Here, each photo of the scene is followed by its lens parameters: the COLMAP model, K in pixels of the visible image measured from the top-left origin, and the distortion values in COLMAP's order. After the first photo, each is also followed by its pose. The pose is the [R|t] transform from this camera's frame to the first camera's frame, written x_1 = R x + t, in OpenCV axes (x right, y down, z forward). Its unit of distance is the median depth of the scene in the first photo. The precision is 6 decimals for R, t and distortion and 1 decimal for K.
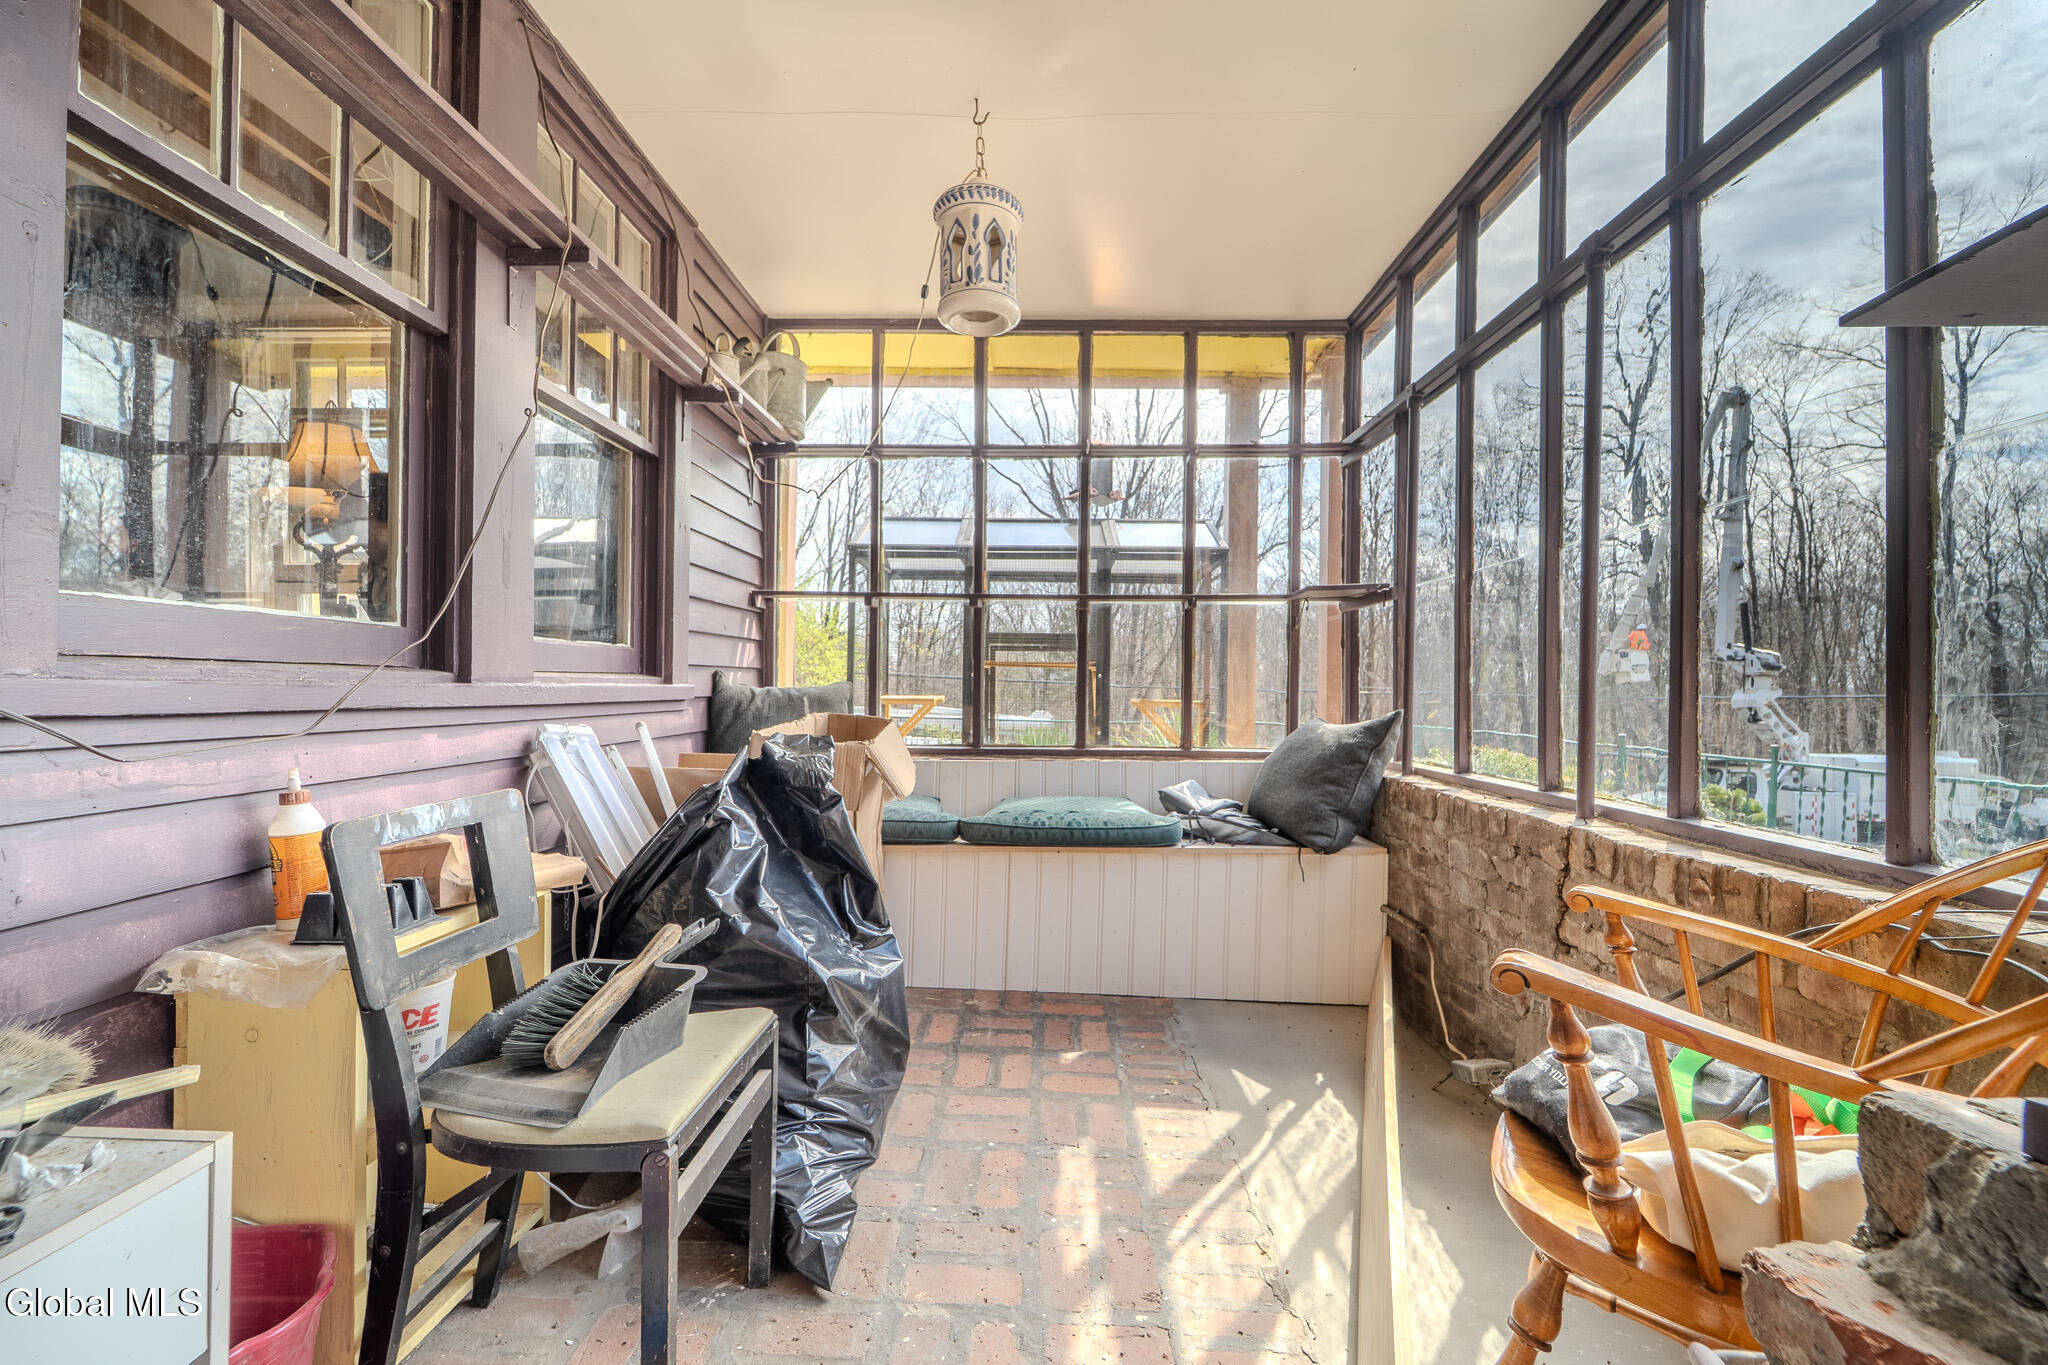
lens RADIAL K [[836.1, 0, 1018.8], [0, 836.1, 685.8], [0, 0, 1]] dist [0.000140, -0.000169]
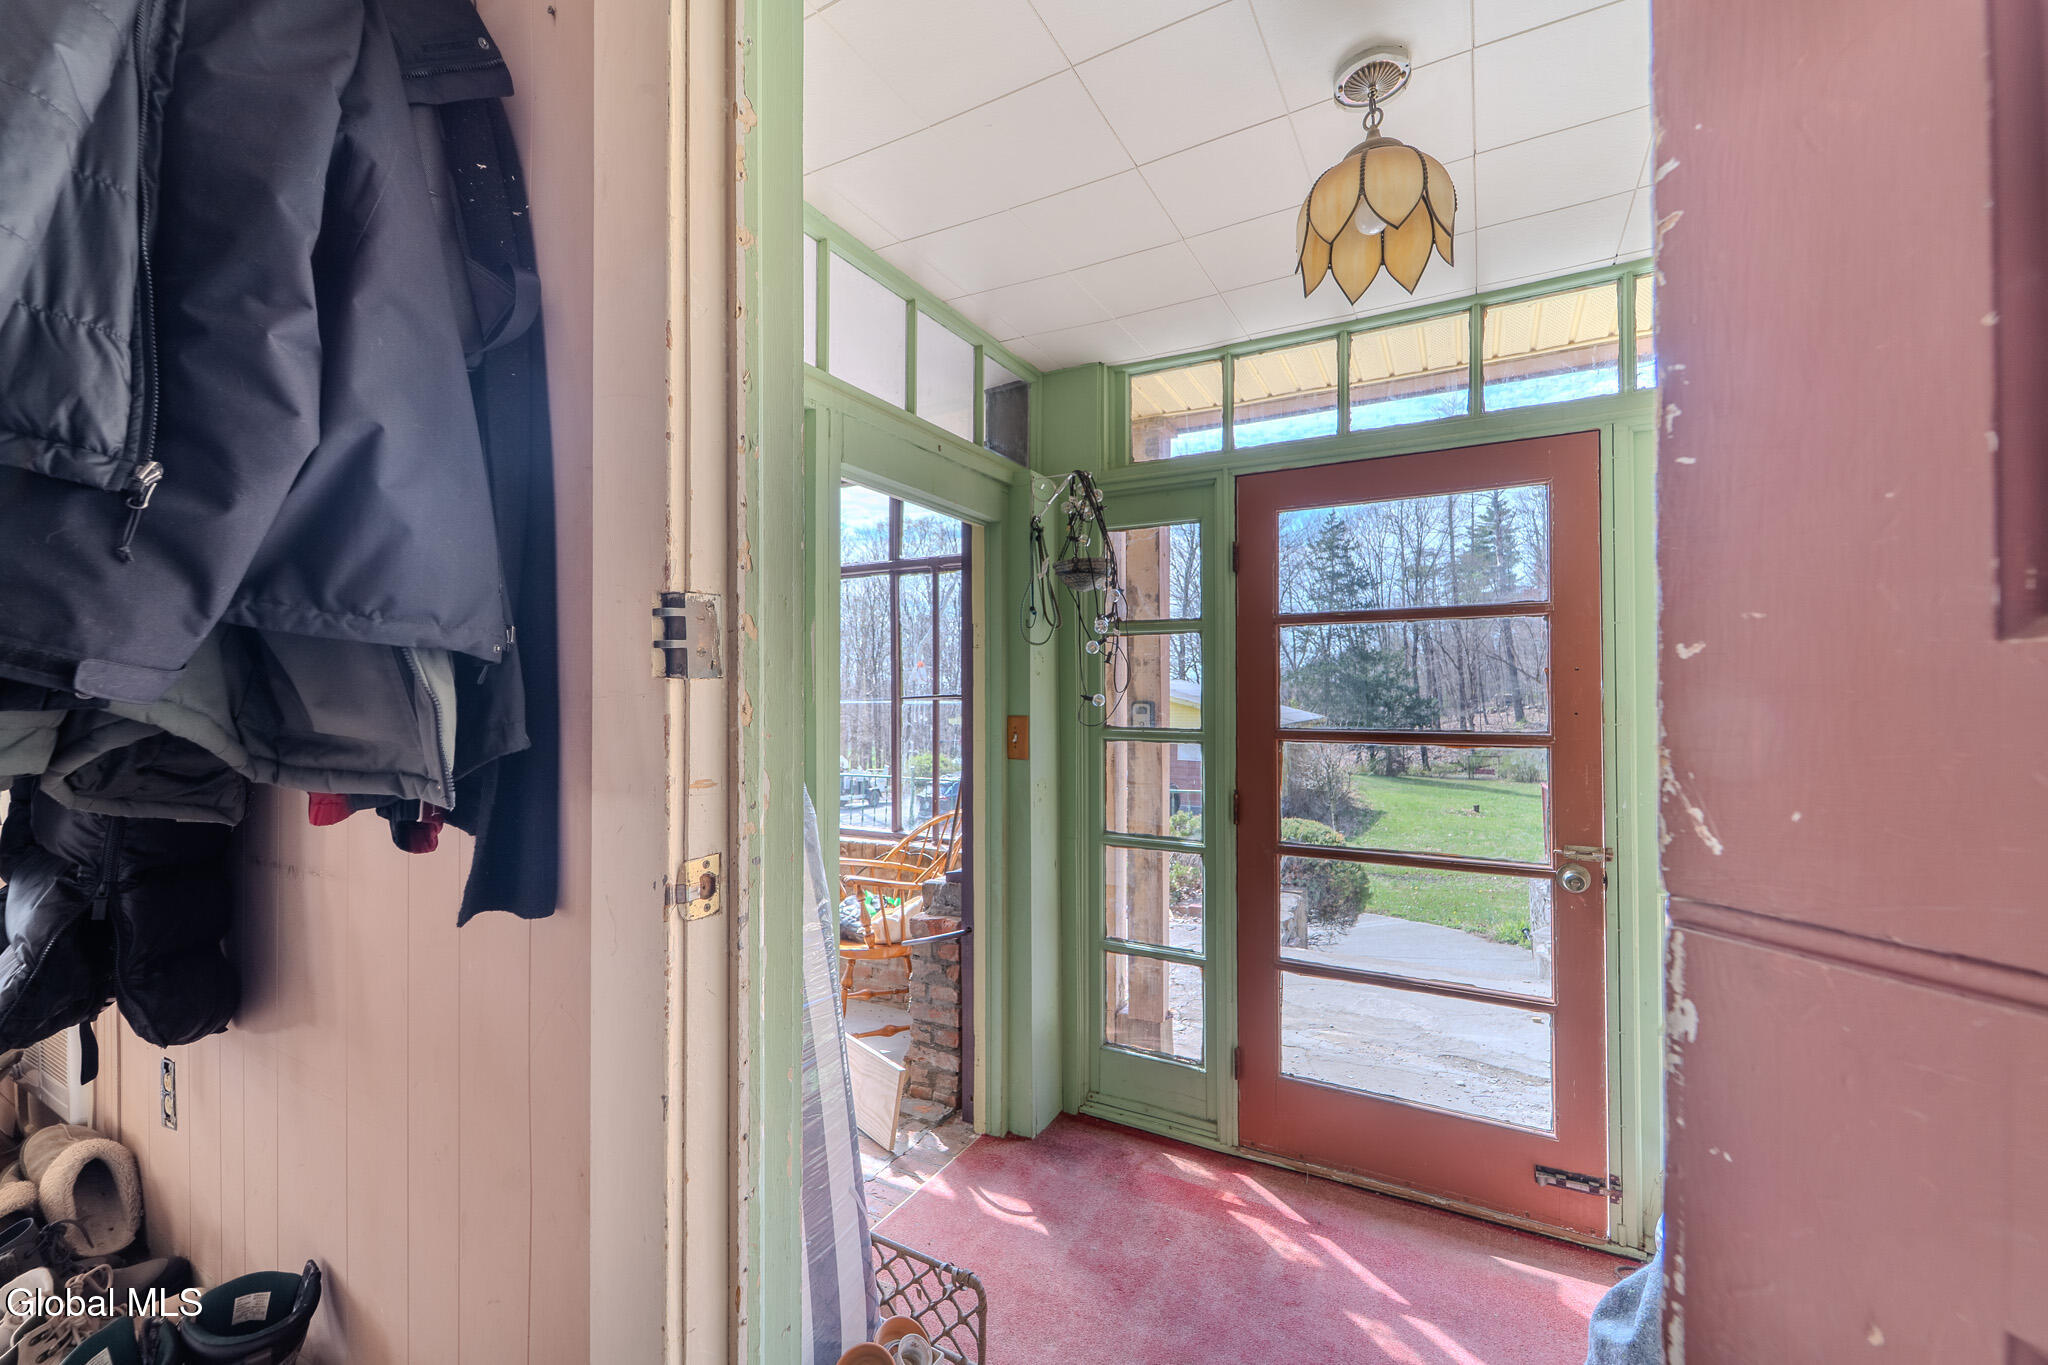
lens RADIAL K [[832.3, 0, 1025.8], [0, 832.3, 681.7], [0, 0, 1]] dist [0.006149, -0.002406]
pose [[0.459189, -0.001819, 0.888337, -1.927436], [0.006513, 0.999978, -0.001319, -0.438370], [-0.888315, 0.006392, 0.459191, -1.146186]]
